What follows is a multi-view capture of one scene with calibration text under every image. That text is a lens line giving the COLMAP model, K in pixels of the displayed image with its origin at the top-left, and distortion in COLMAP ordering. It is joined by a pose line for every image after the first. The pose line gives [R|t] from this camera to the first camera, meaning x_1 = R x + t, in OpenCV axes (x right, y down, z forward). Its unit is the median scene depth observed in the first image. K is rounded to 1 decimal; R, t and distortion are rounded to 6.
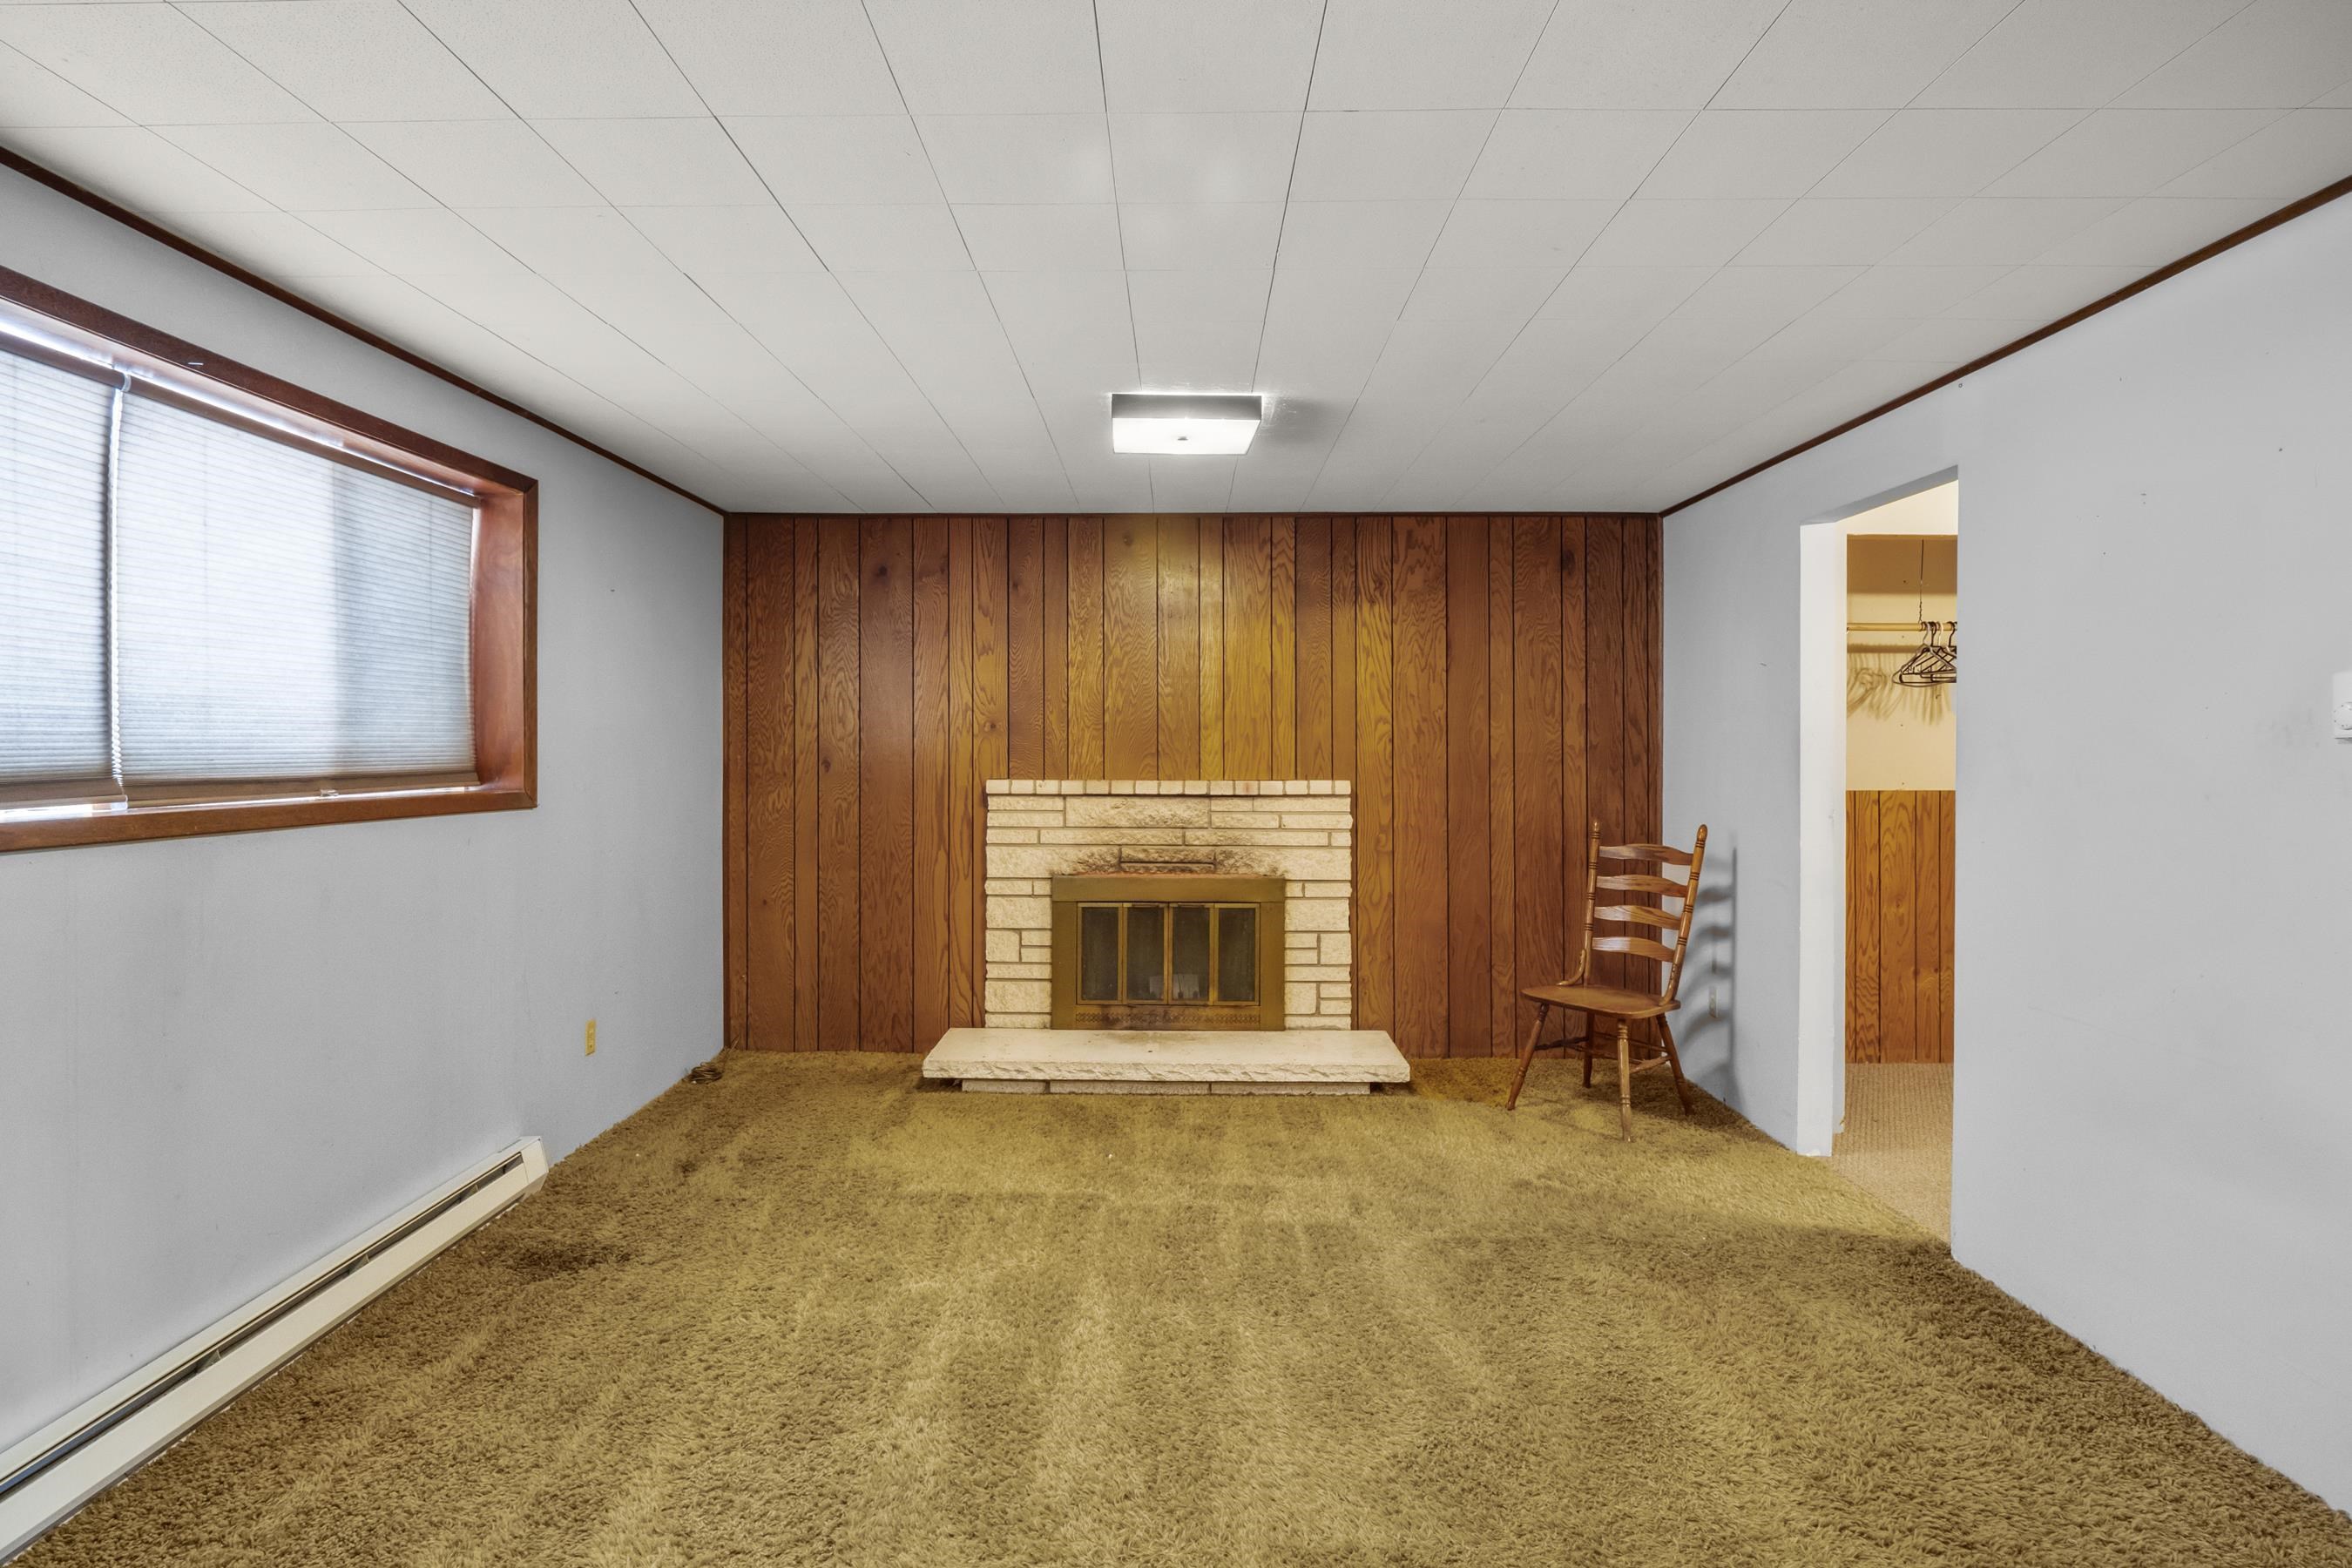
lens RADIAL K [[1154.6, 0, 1167.5], [0, 1154.6, 743.4], [0, 0, 1]] dist [-0.003137, -0.007431]
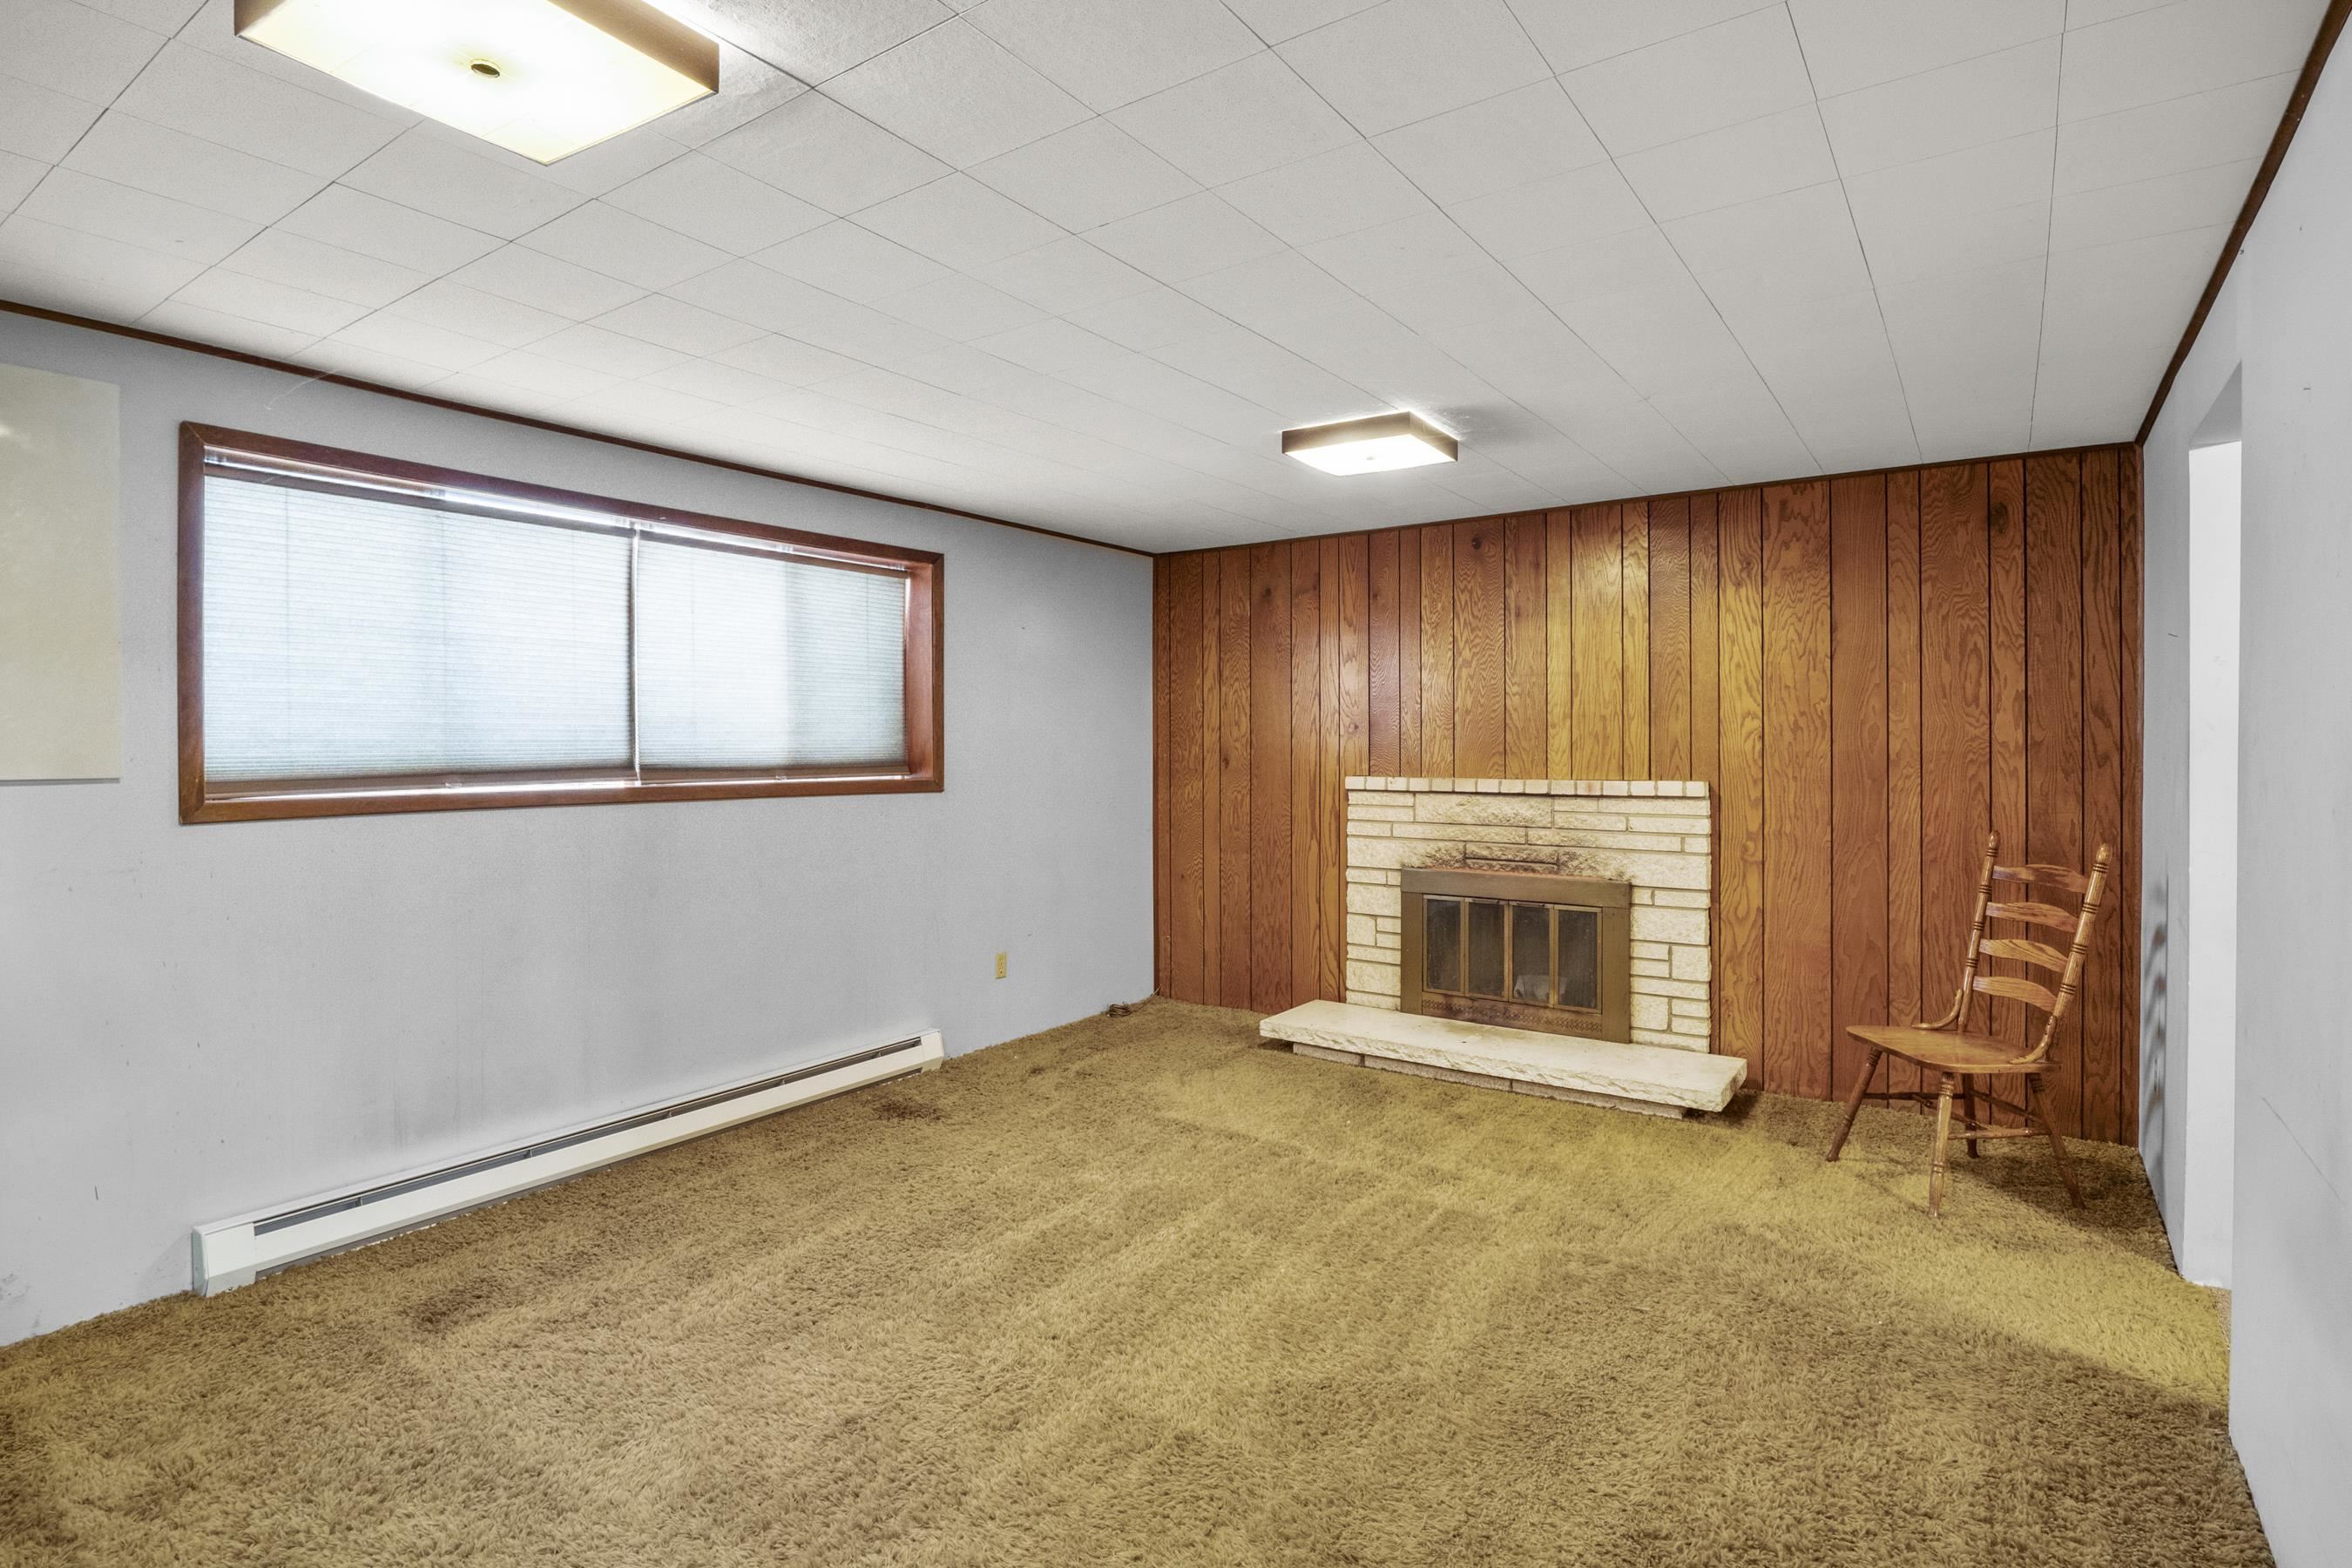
lens RADIAL K [[1154.6, 0, 1205.7], [0, 1154.6, 745.8], [0, 0, 1]] dist [-0.003137, -0.007431]
pose [[0.835732, -0.003745, -0.549125, 0.370009], [0.004847, 0.999988, 0.000558, 0.001422], [0.549117, -0.003128, 0.835740, 0.015303]]
